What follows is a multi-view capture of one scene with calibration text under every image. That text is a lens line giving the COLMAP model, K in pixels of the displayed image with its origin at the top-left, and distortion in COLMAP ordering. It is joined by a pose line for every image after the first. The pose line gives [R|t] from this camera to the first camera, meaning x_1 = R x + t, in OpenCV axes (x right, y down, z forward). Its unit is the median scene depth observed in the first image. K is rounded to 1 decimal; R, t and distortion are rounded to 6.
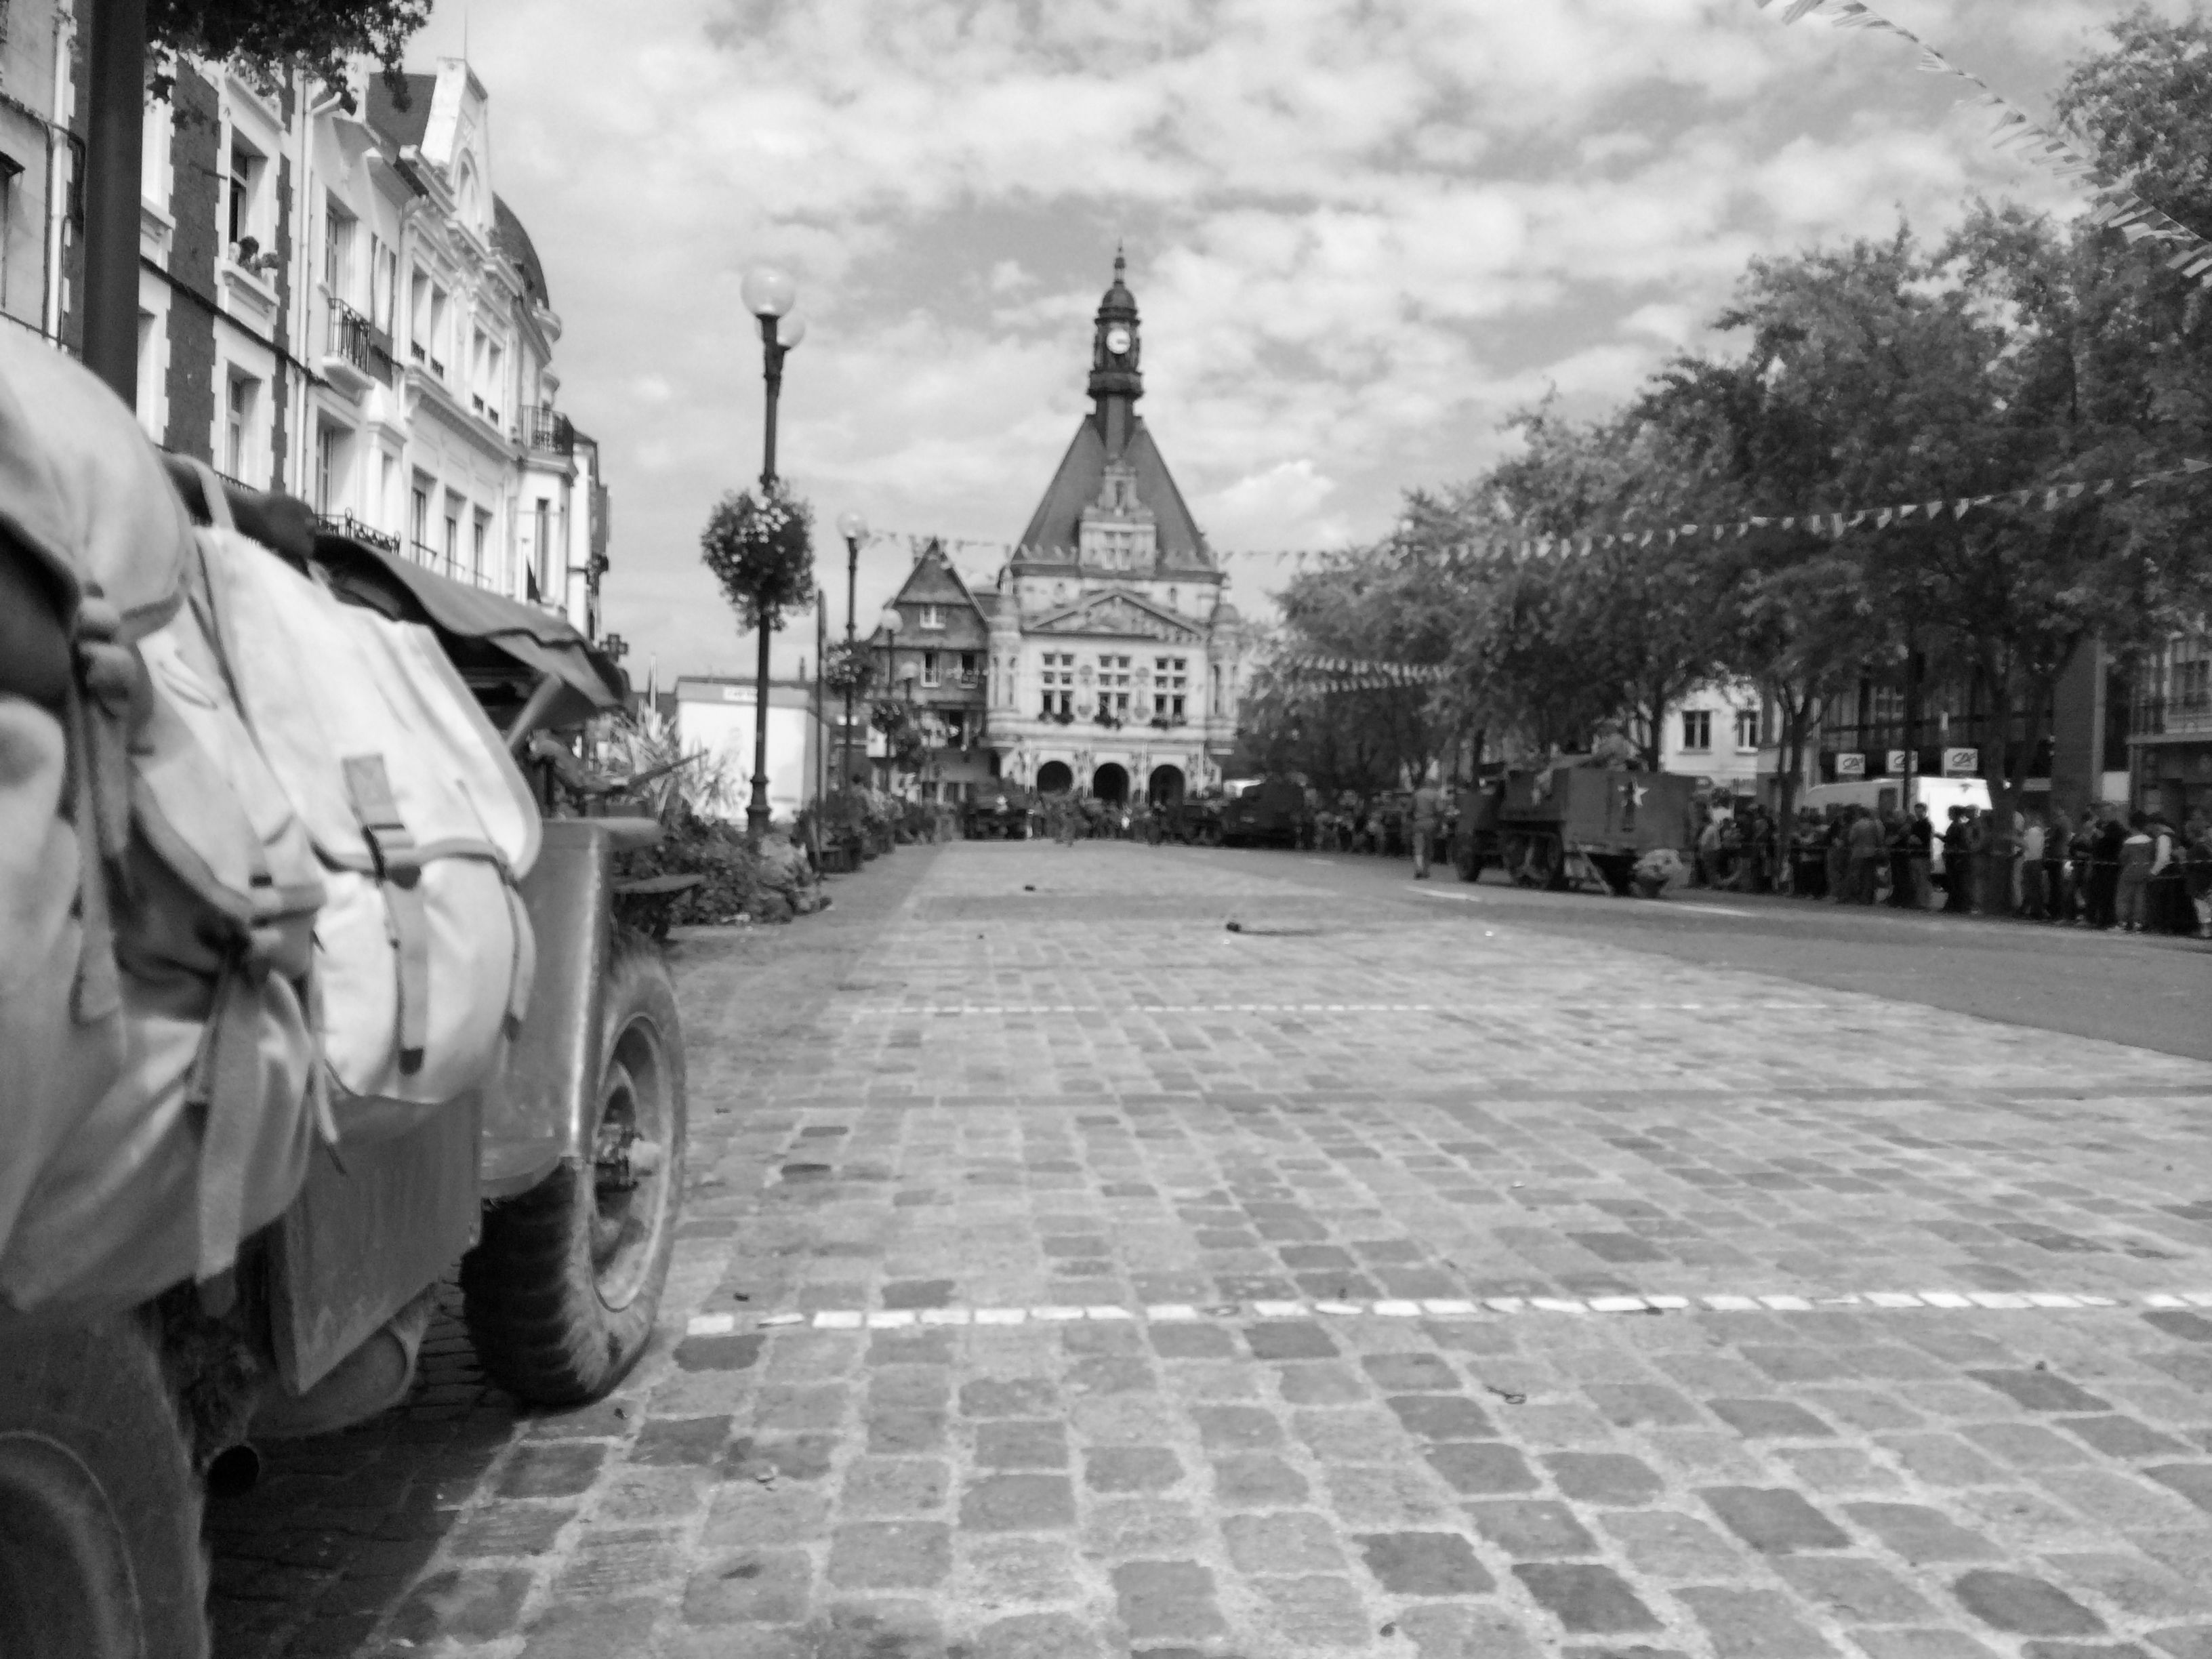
lens RADIAL K [[1709.8, 0, 1102.7], [0, 1709.8, 836.7], [0, 0, 1]] dist [0.033211, -0.067828]
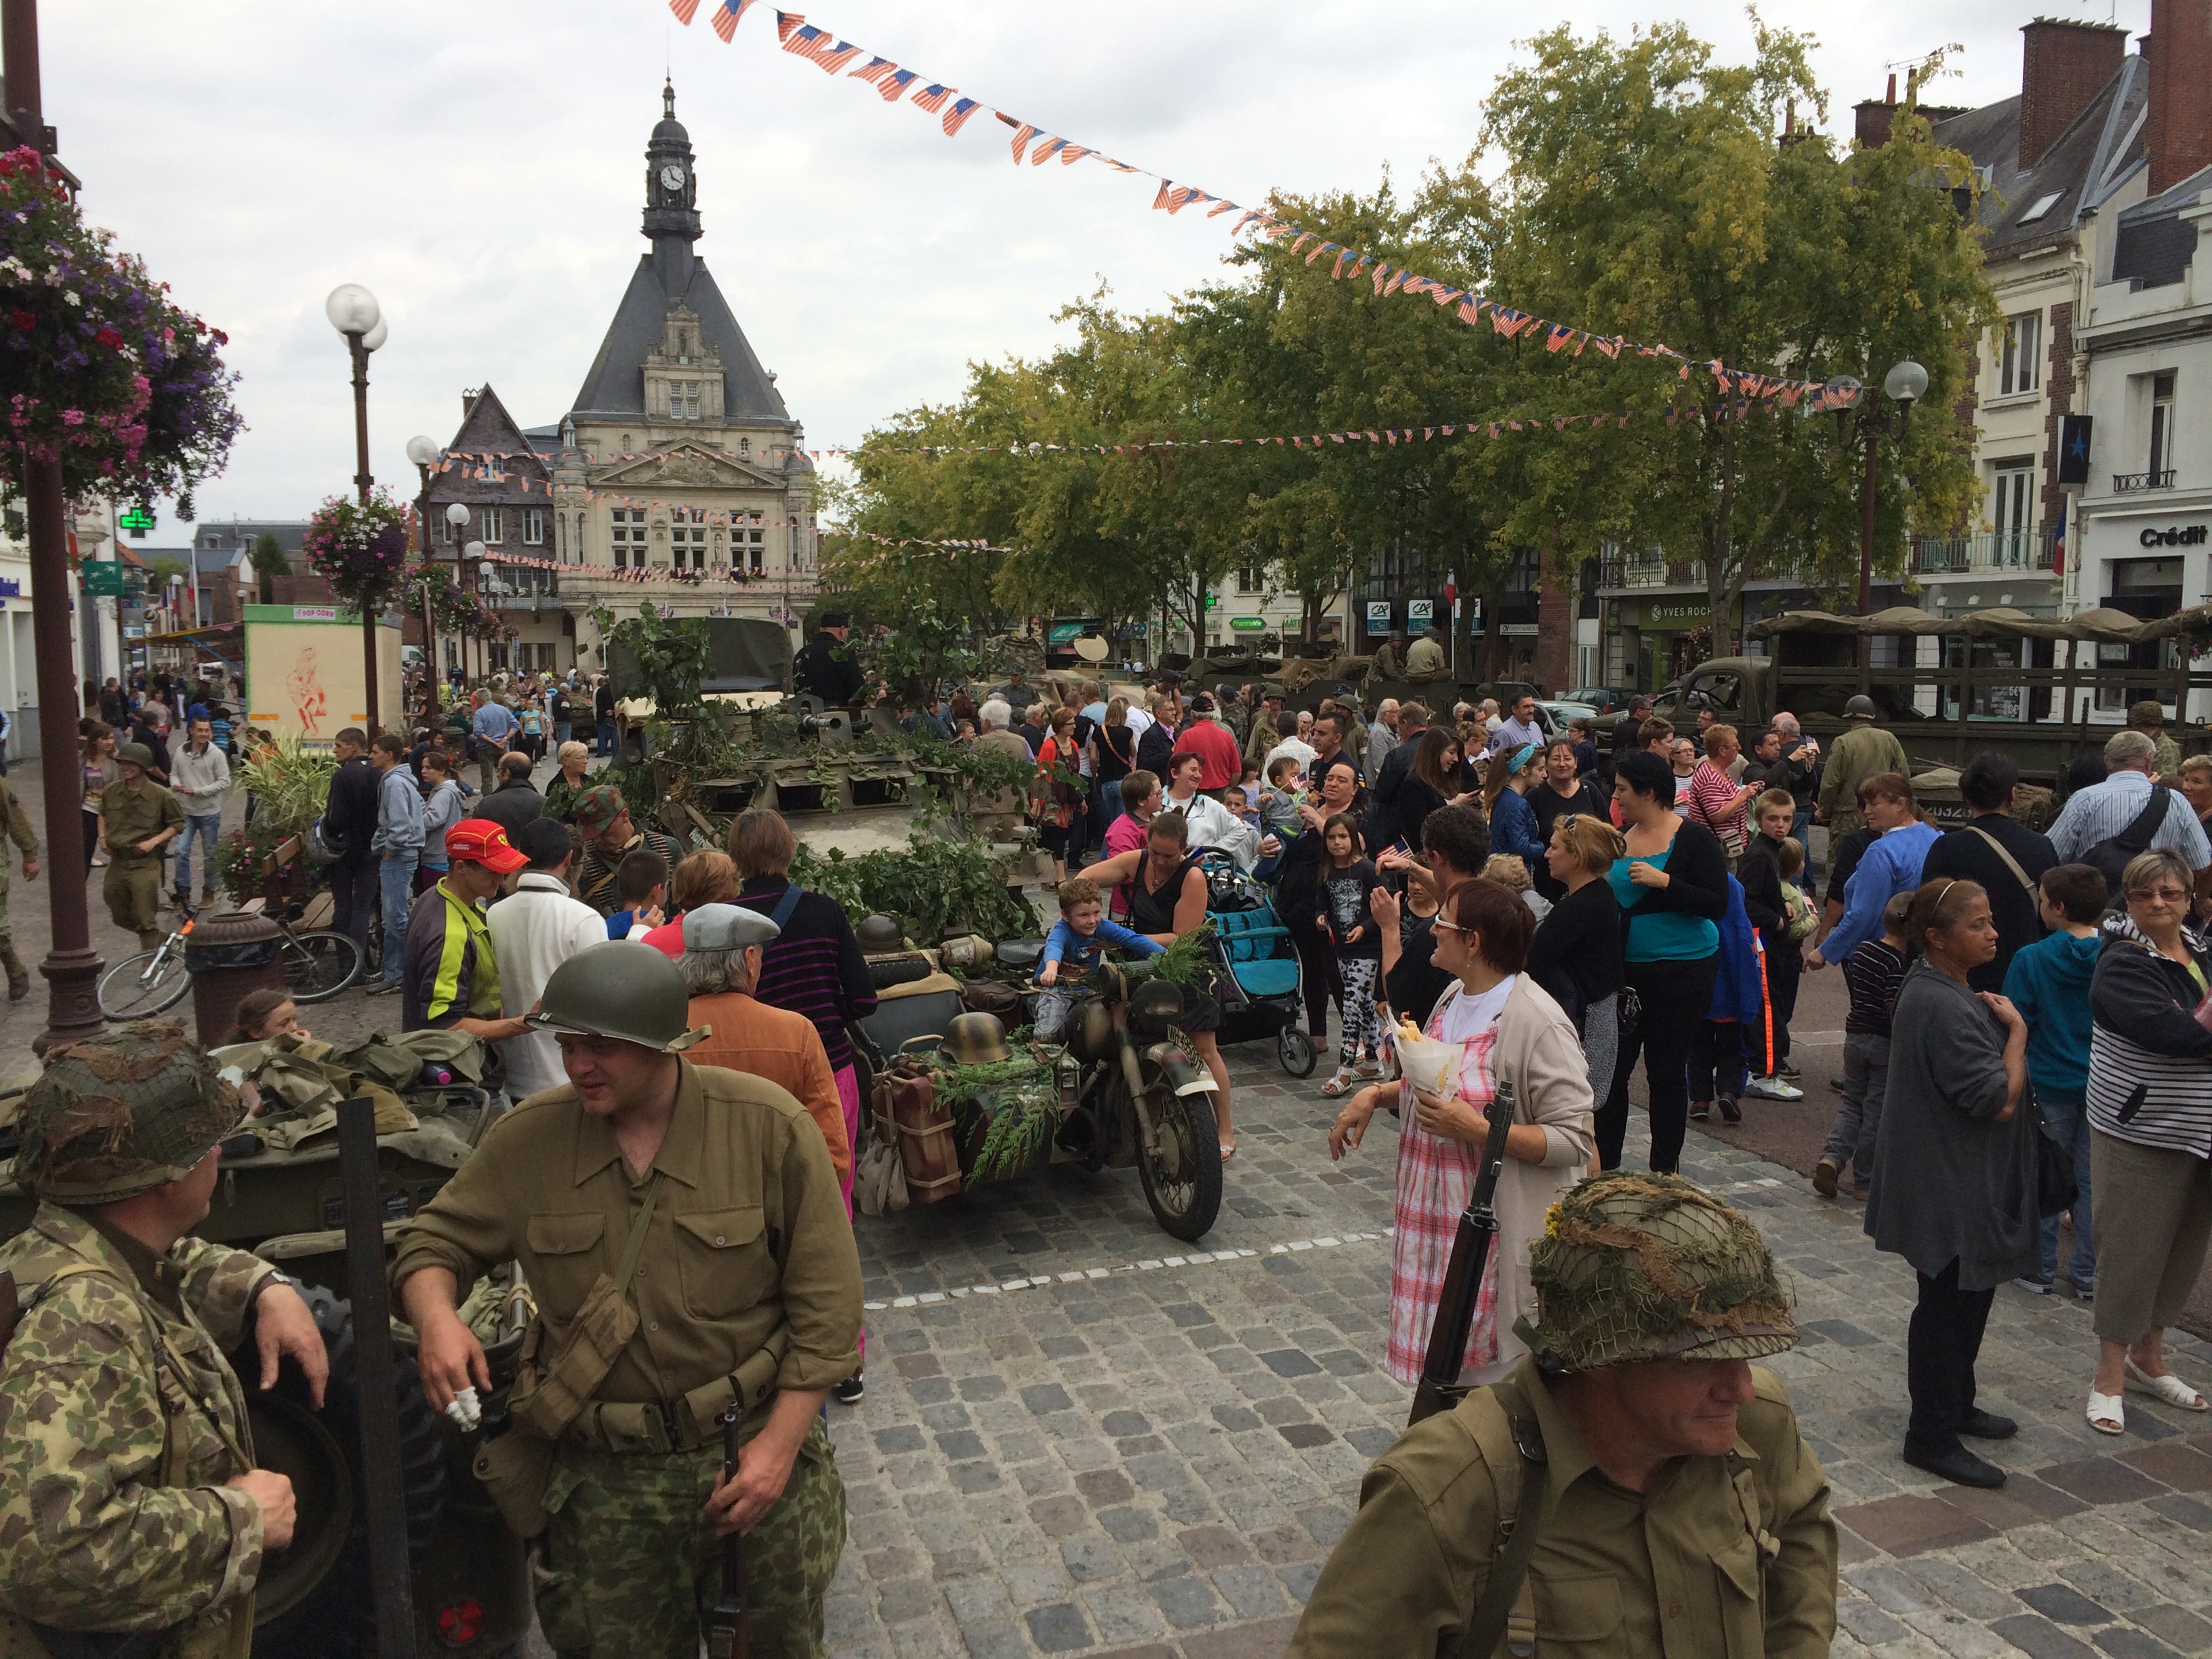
lens RADIAL K [[1720.3, 0, 1106.0], [0, 1720.3, 829.5], [0, 0, 1]] dist [0.005002, -0.000958]
pose [[0.970750, -0.058458, 0.232867, -0.010620], [0.035369, 0.994143, 0.102123, -0.158030], [-0.237473, -0.090900, 0.967132, -0.315962]]
